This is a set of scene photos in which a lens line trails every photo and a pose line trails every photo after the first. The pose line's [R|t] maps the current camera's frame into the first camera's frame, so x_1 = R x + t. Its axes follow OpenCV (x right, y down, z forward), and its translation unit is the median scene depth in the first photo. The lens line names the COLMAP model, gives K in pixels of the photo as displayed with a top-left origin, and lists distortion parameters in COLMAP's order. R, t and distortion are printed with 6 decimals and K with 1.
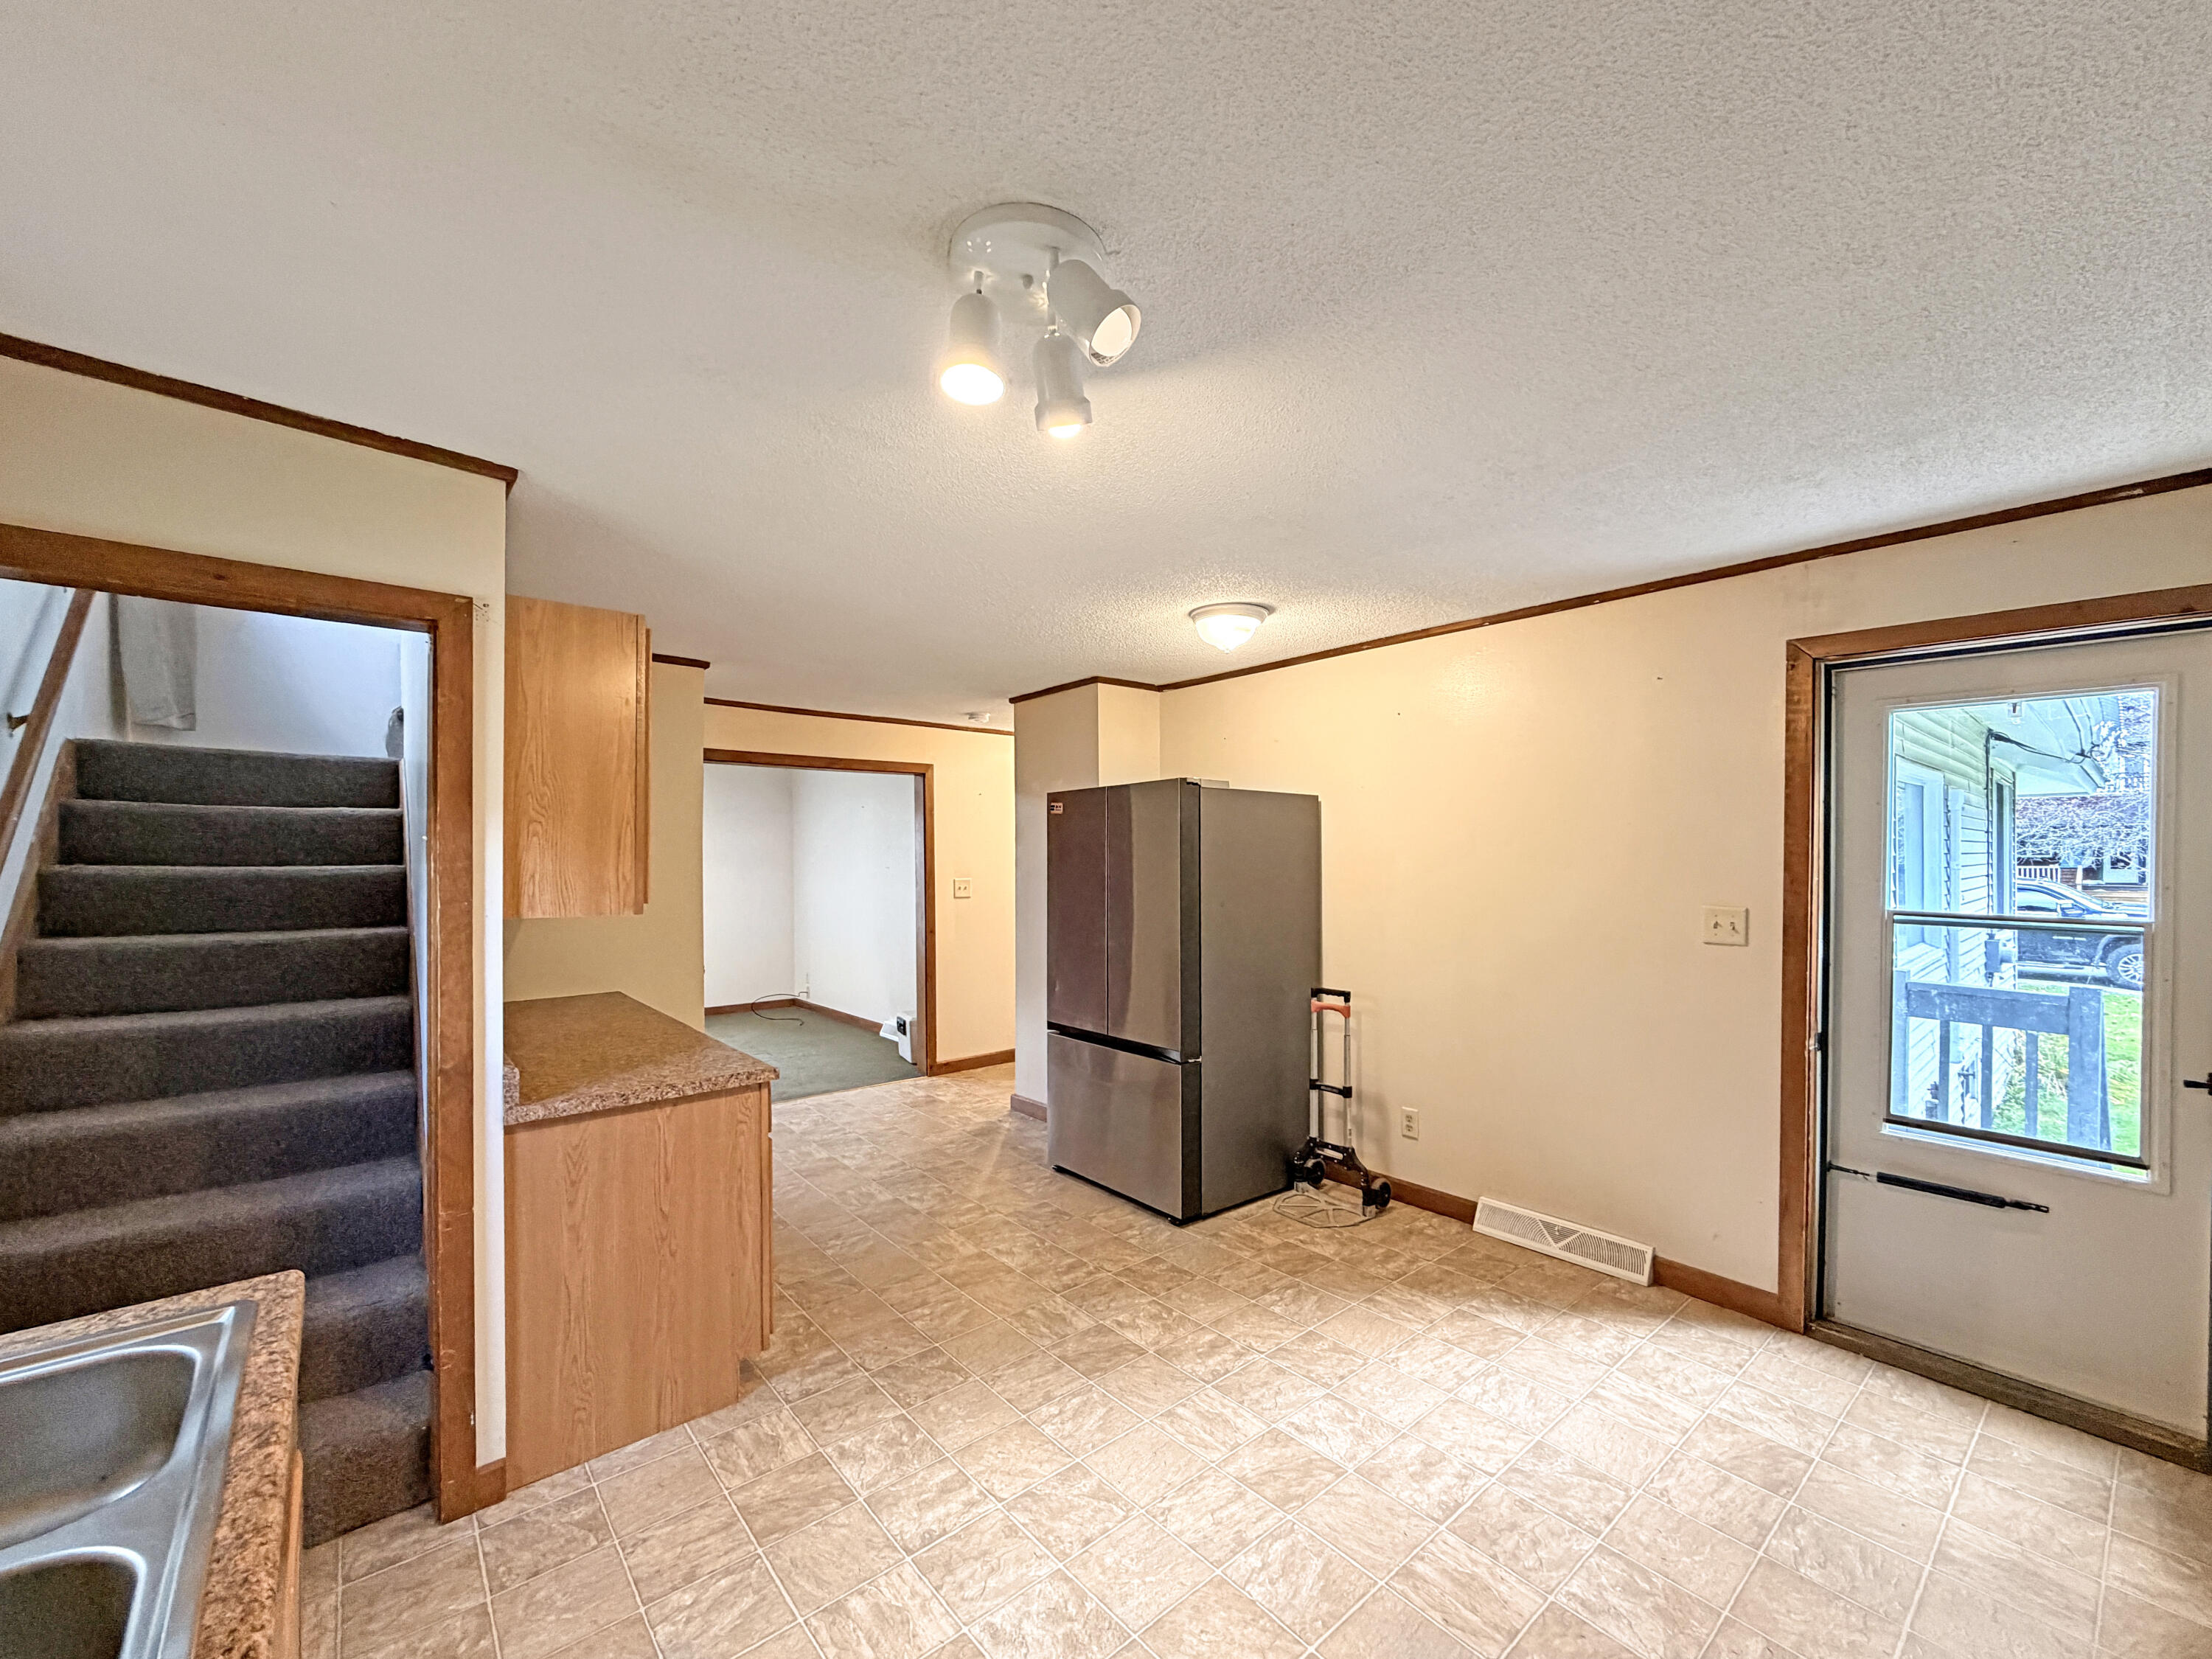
lens RADIAL K [[891.8, 0, 1098.0], [0, 891.8, 860.5], [0, 0, 1]] dist [-0.001448, -0.000306]
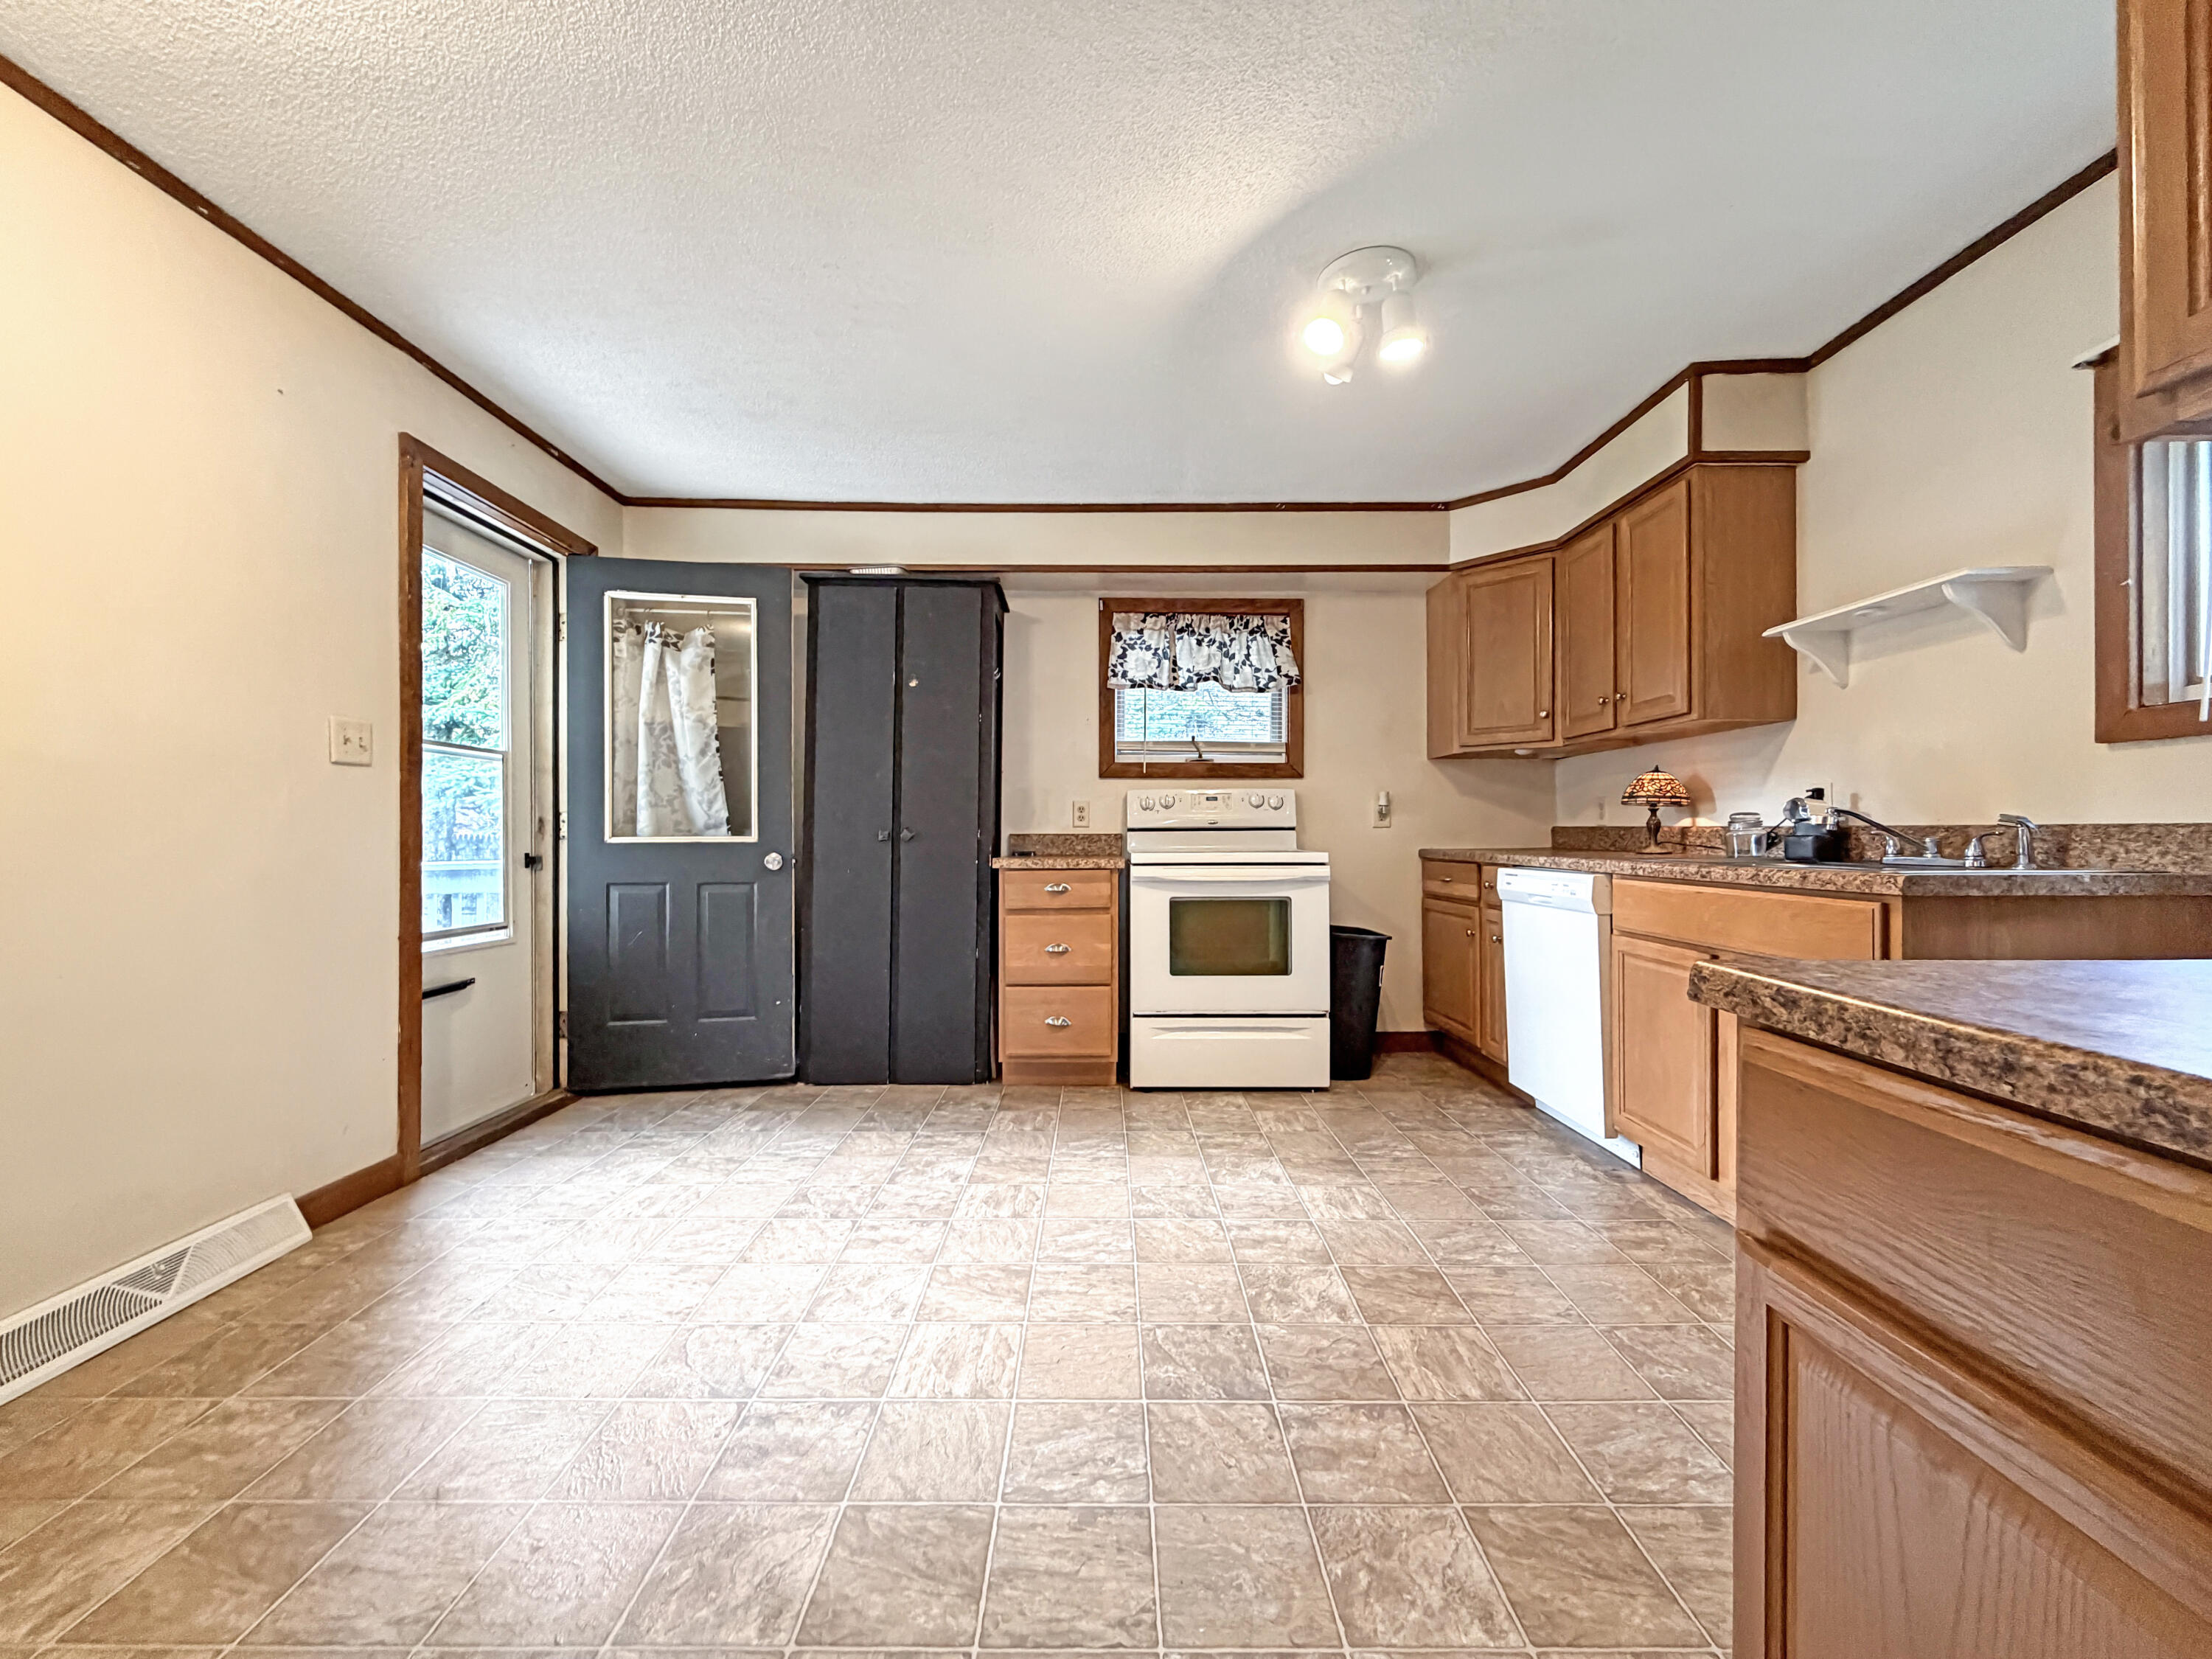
lens RADIAL K [[880.3, 0, 1104.4], [0, 880.3, 837.8], [0, 0, 1]] dist [-0.001898, -0.000240]
pose [[-0.771331, -0.001375, 0.636433, -0.356763], [0.009360, 0.999865, 0.013503, 0.164257], [-0.636366, 0.016372, -0.771214, 1.239210]]
